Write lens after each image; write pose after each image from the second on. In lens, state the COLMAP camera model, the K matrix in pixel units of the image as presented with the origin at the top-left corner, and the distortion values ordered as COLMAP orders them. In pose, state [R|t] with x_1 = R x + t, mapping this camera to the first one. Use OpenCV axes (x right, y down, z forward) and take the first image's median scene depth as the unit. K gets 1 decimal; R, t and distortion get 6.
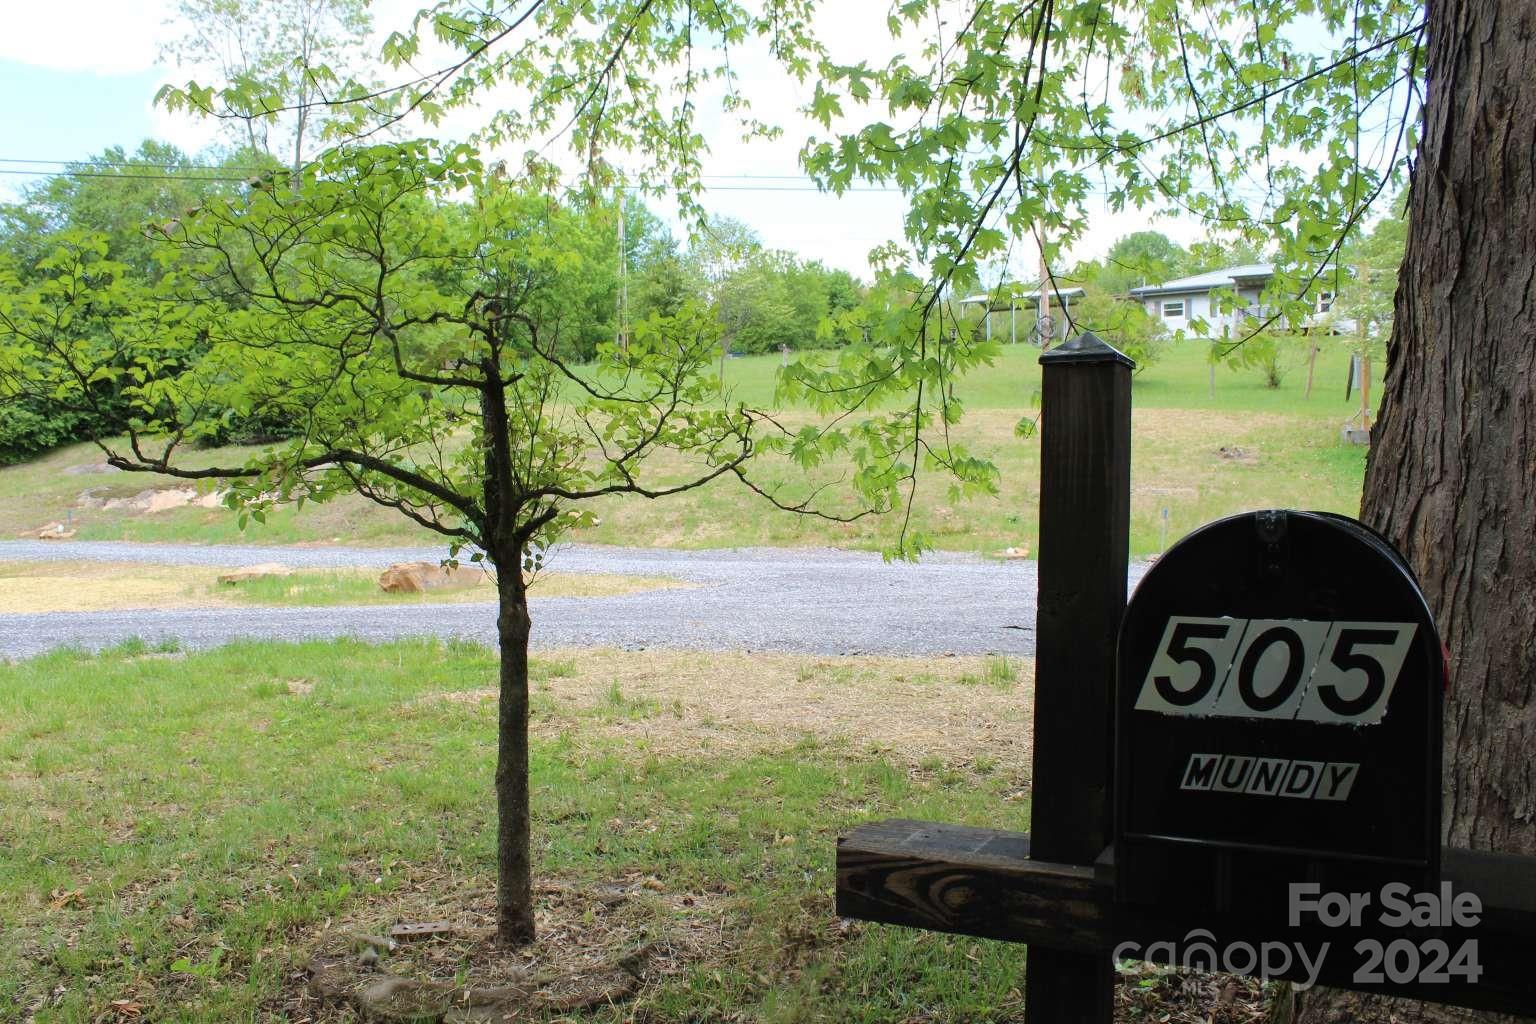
lens RADIAL K [[1285.1, 0, 752.9], [0, 1285.1, 511.5], [0, 0, 1]] dist [-0.172484, 0.153858]
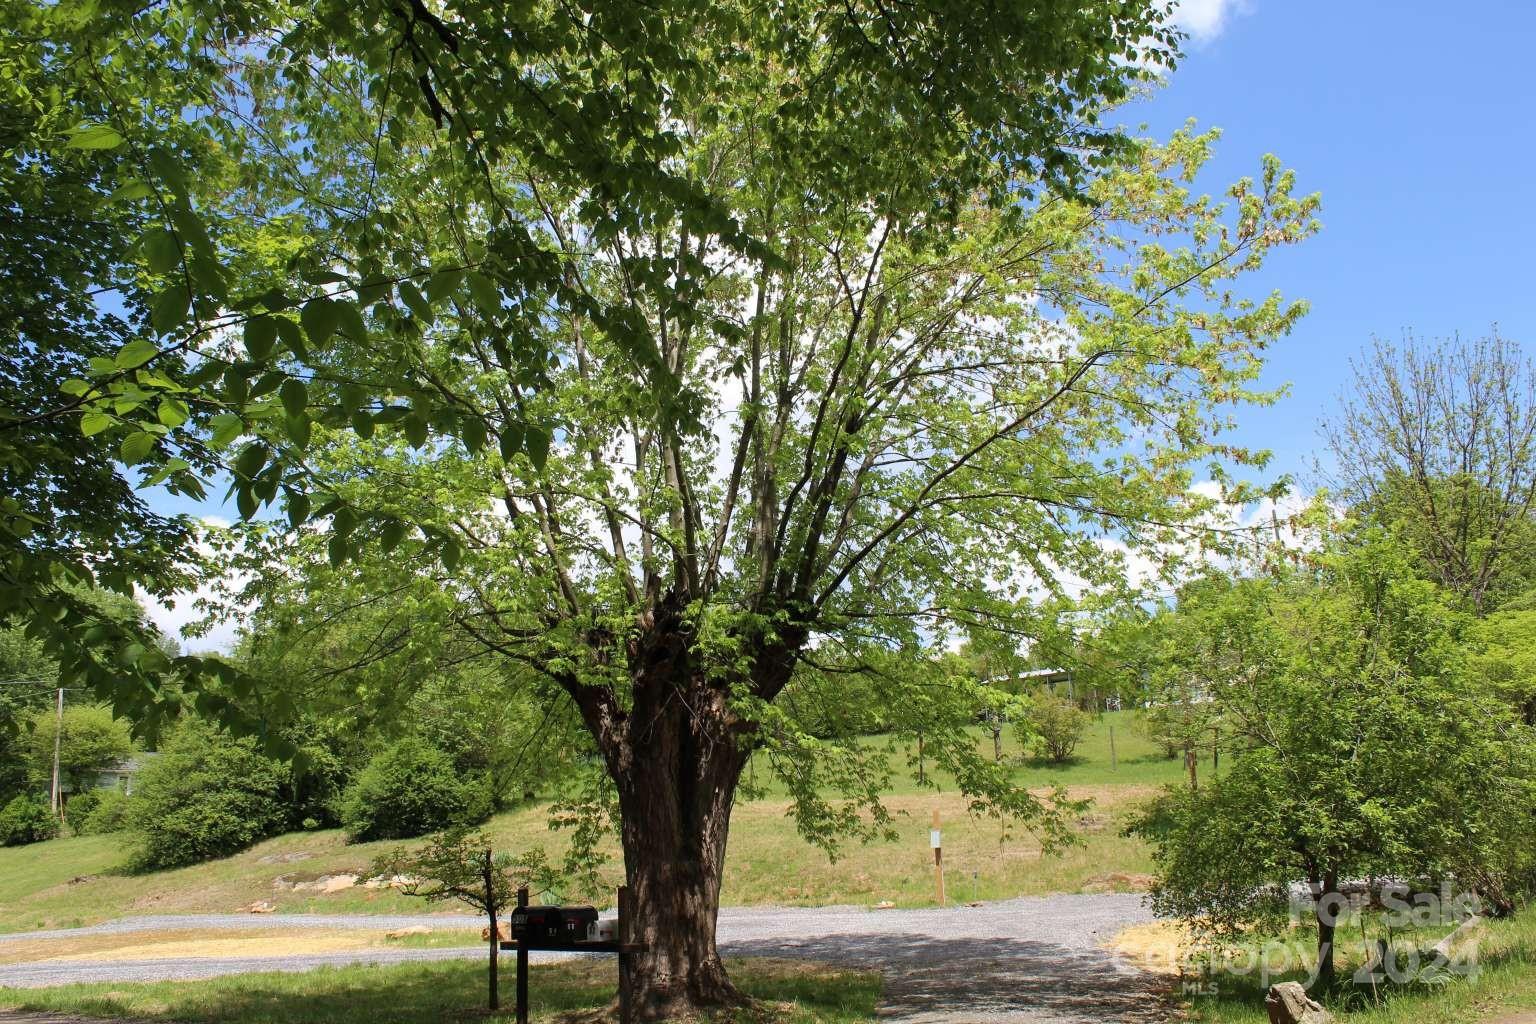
lens RADIAL K [[1285.1, 0, 752.9], [0, 1285.1, 511.5], [0, 0, 1]] dist [-0.172484, 0.153858]
pose [[0.993927, -0.067179, -0.087157, 0.143674], [0.041086, 0.961303, -0.272413, -0.009545], [0.102085, 0.267177, 0.958225, -0.417105]]
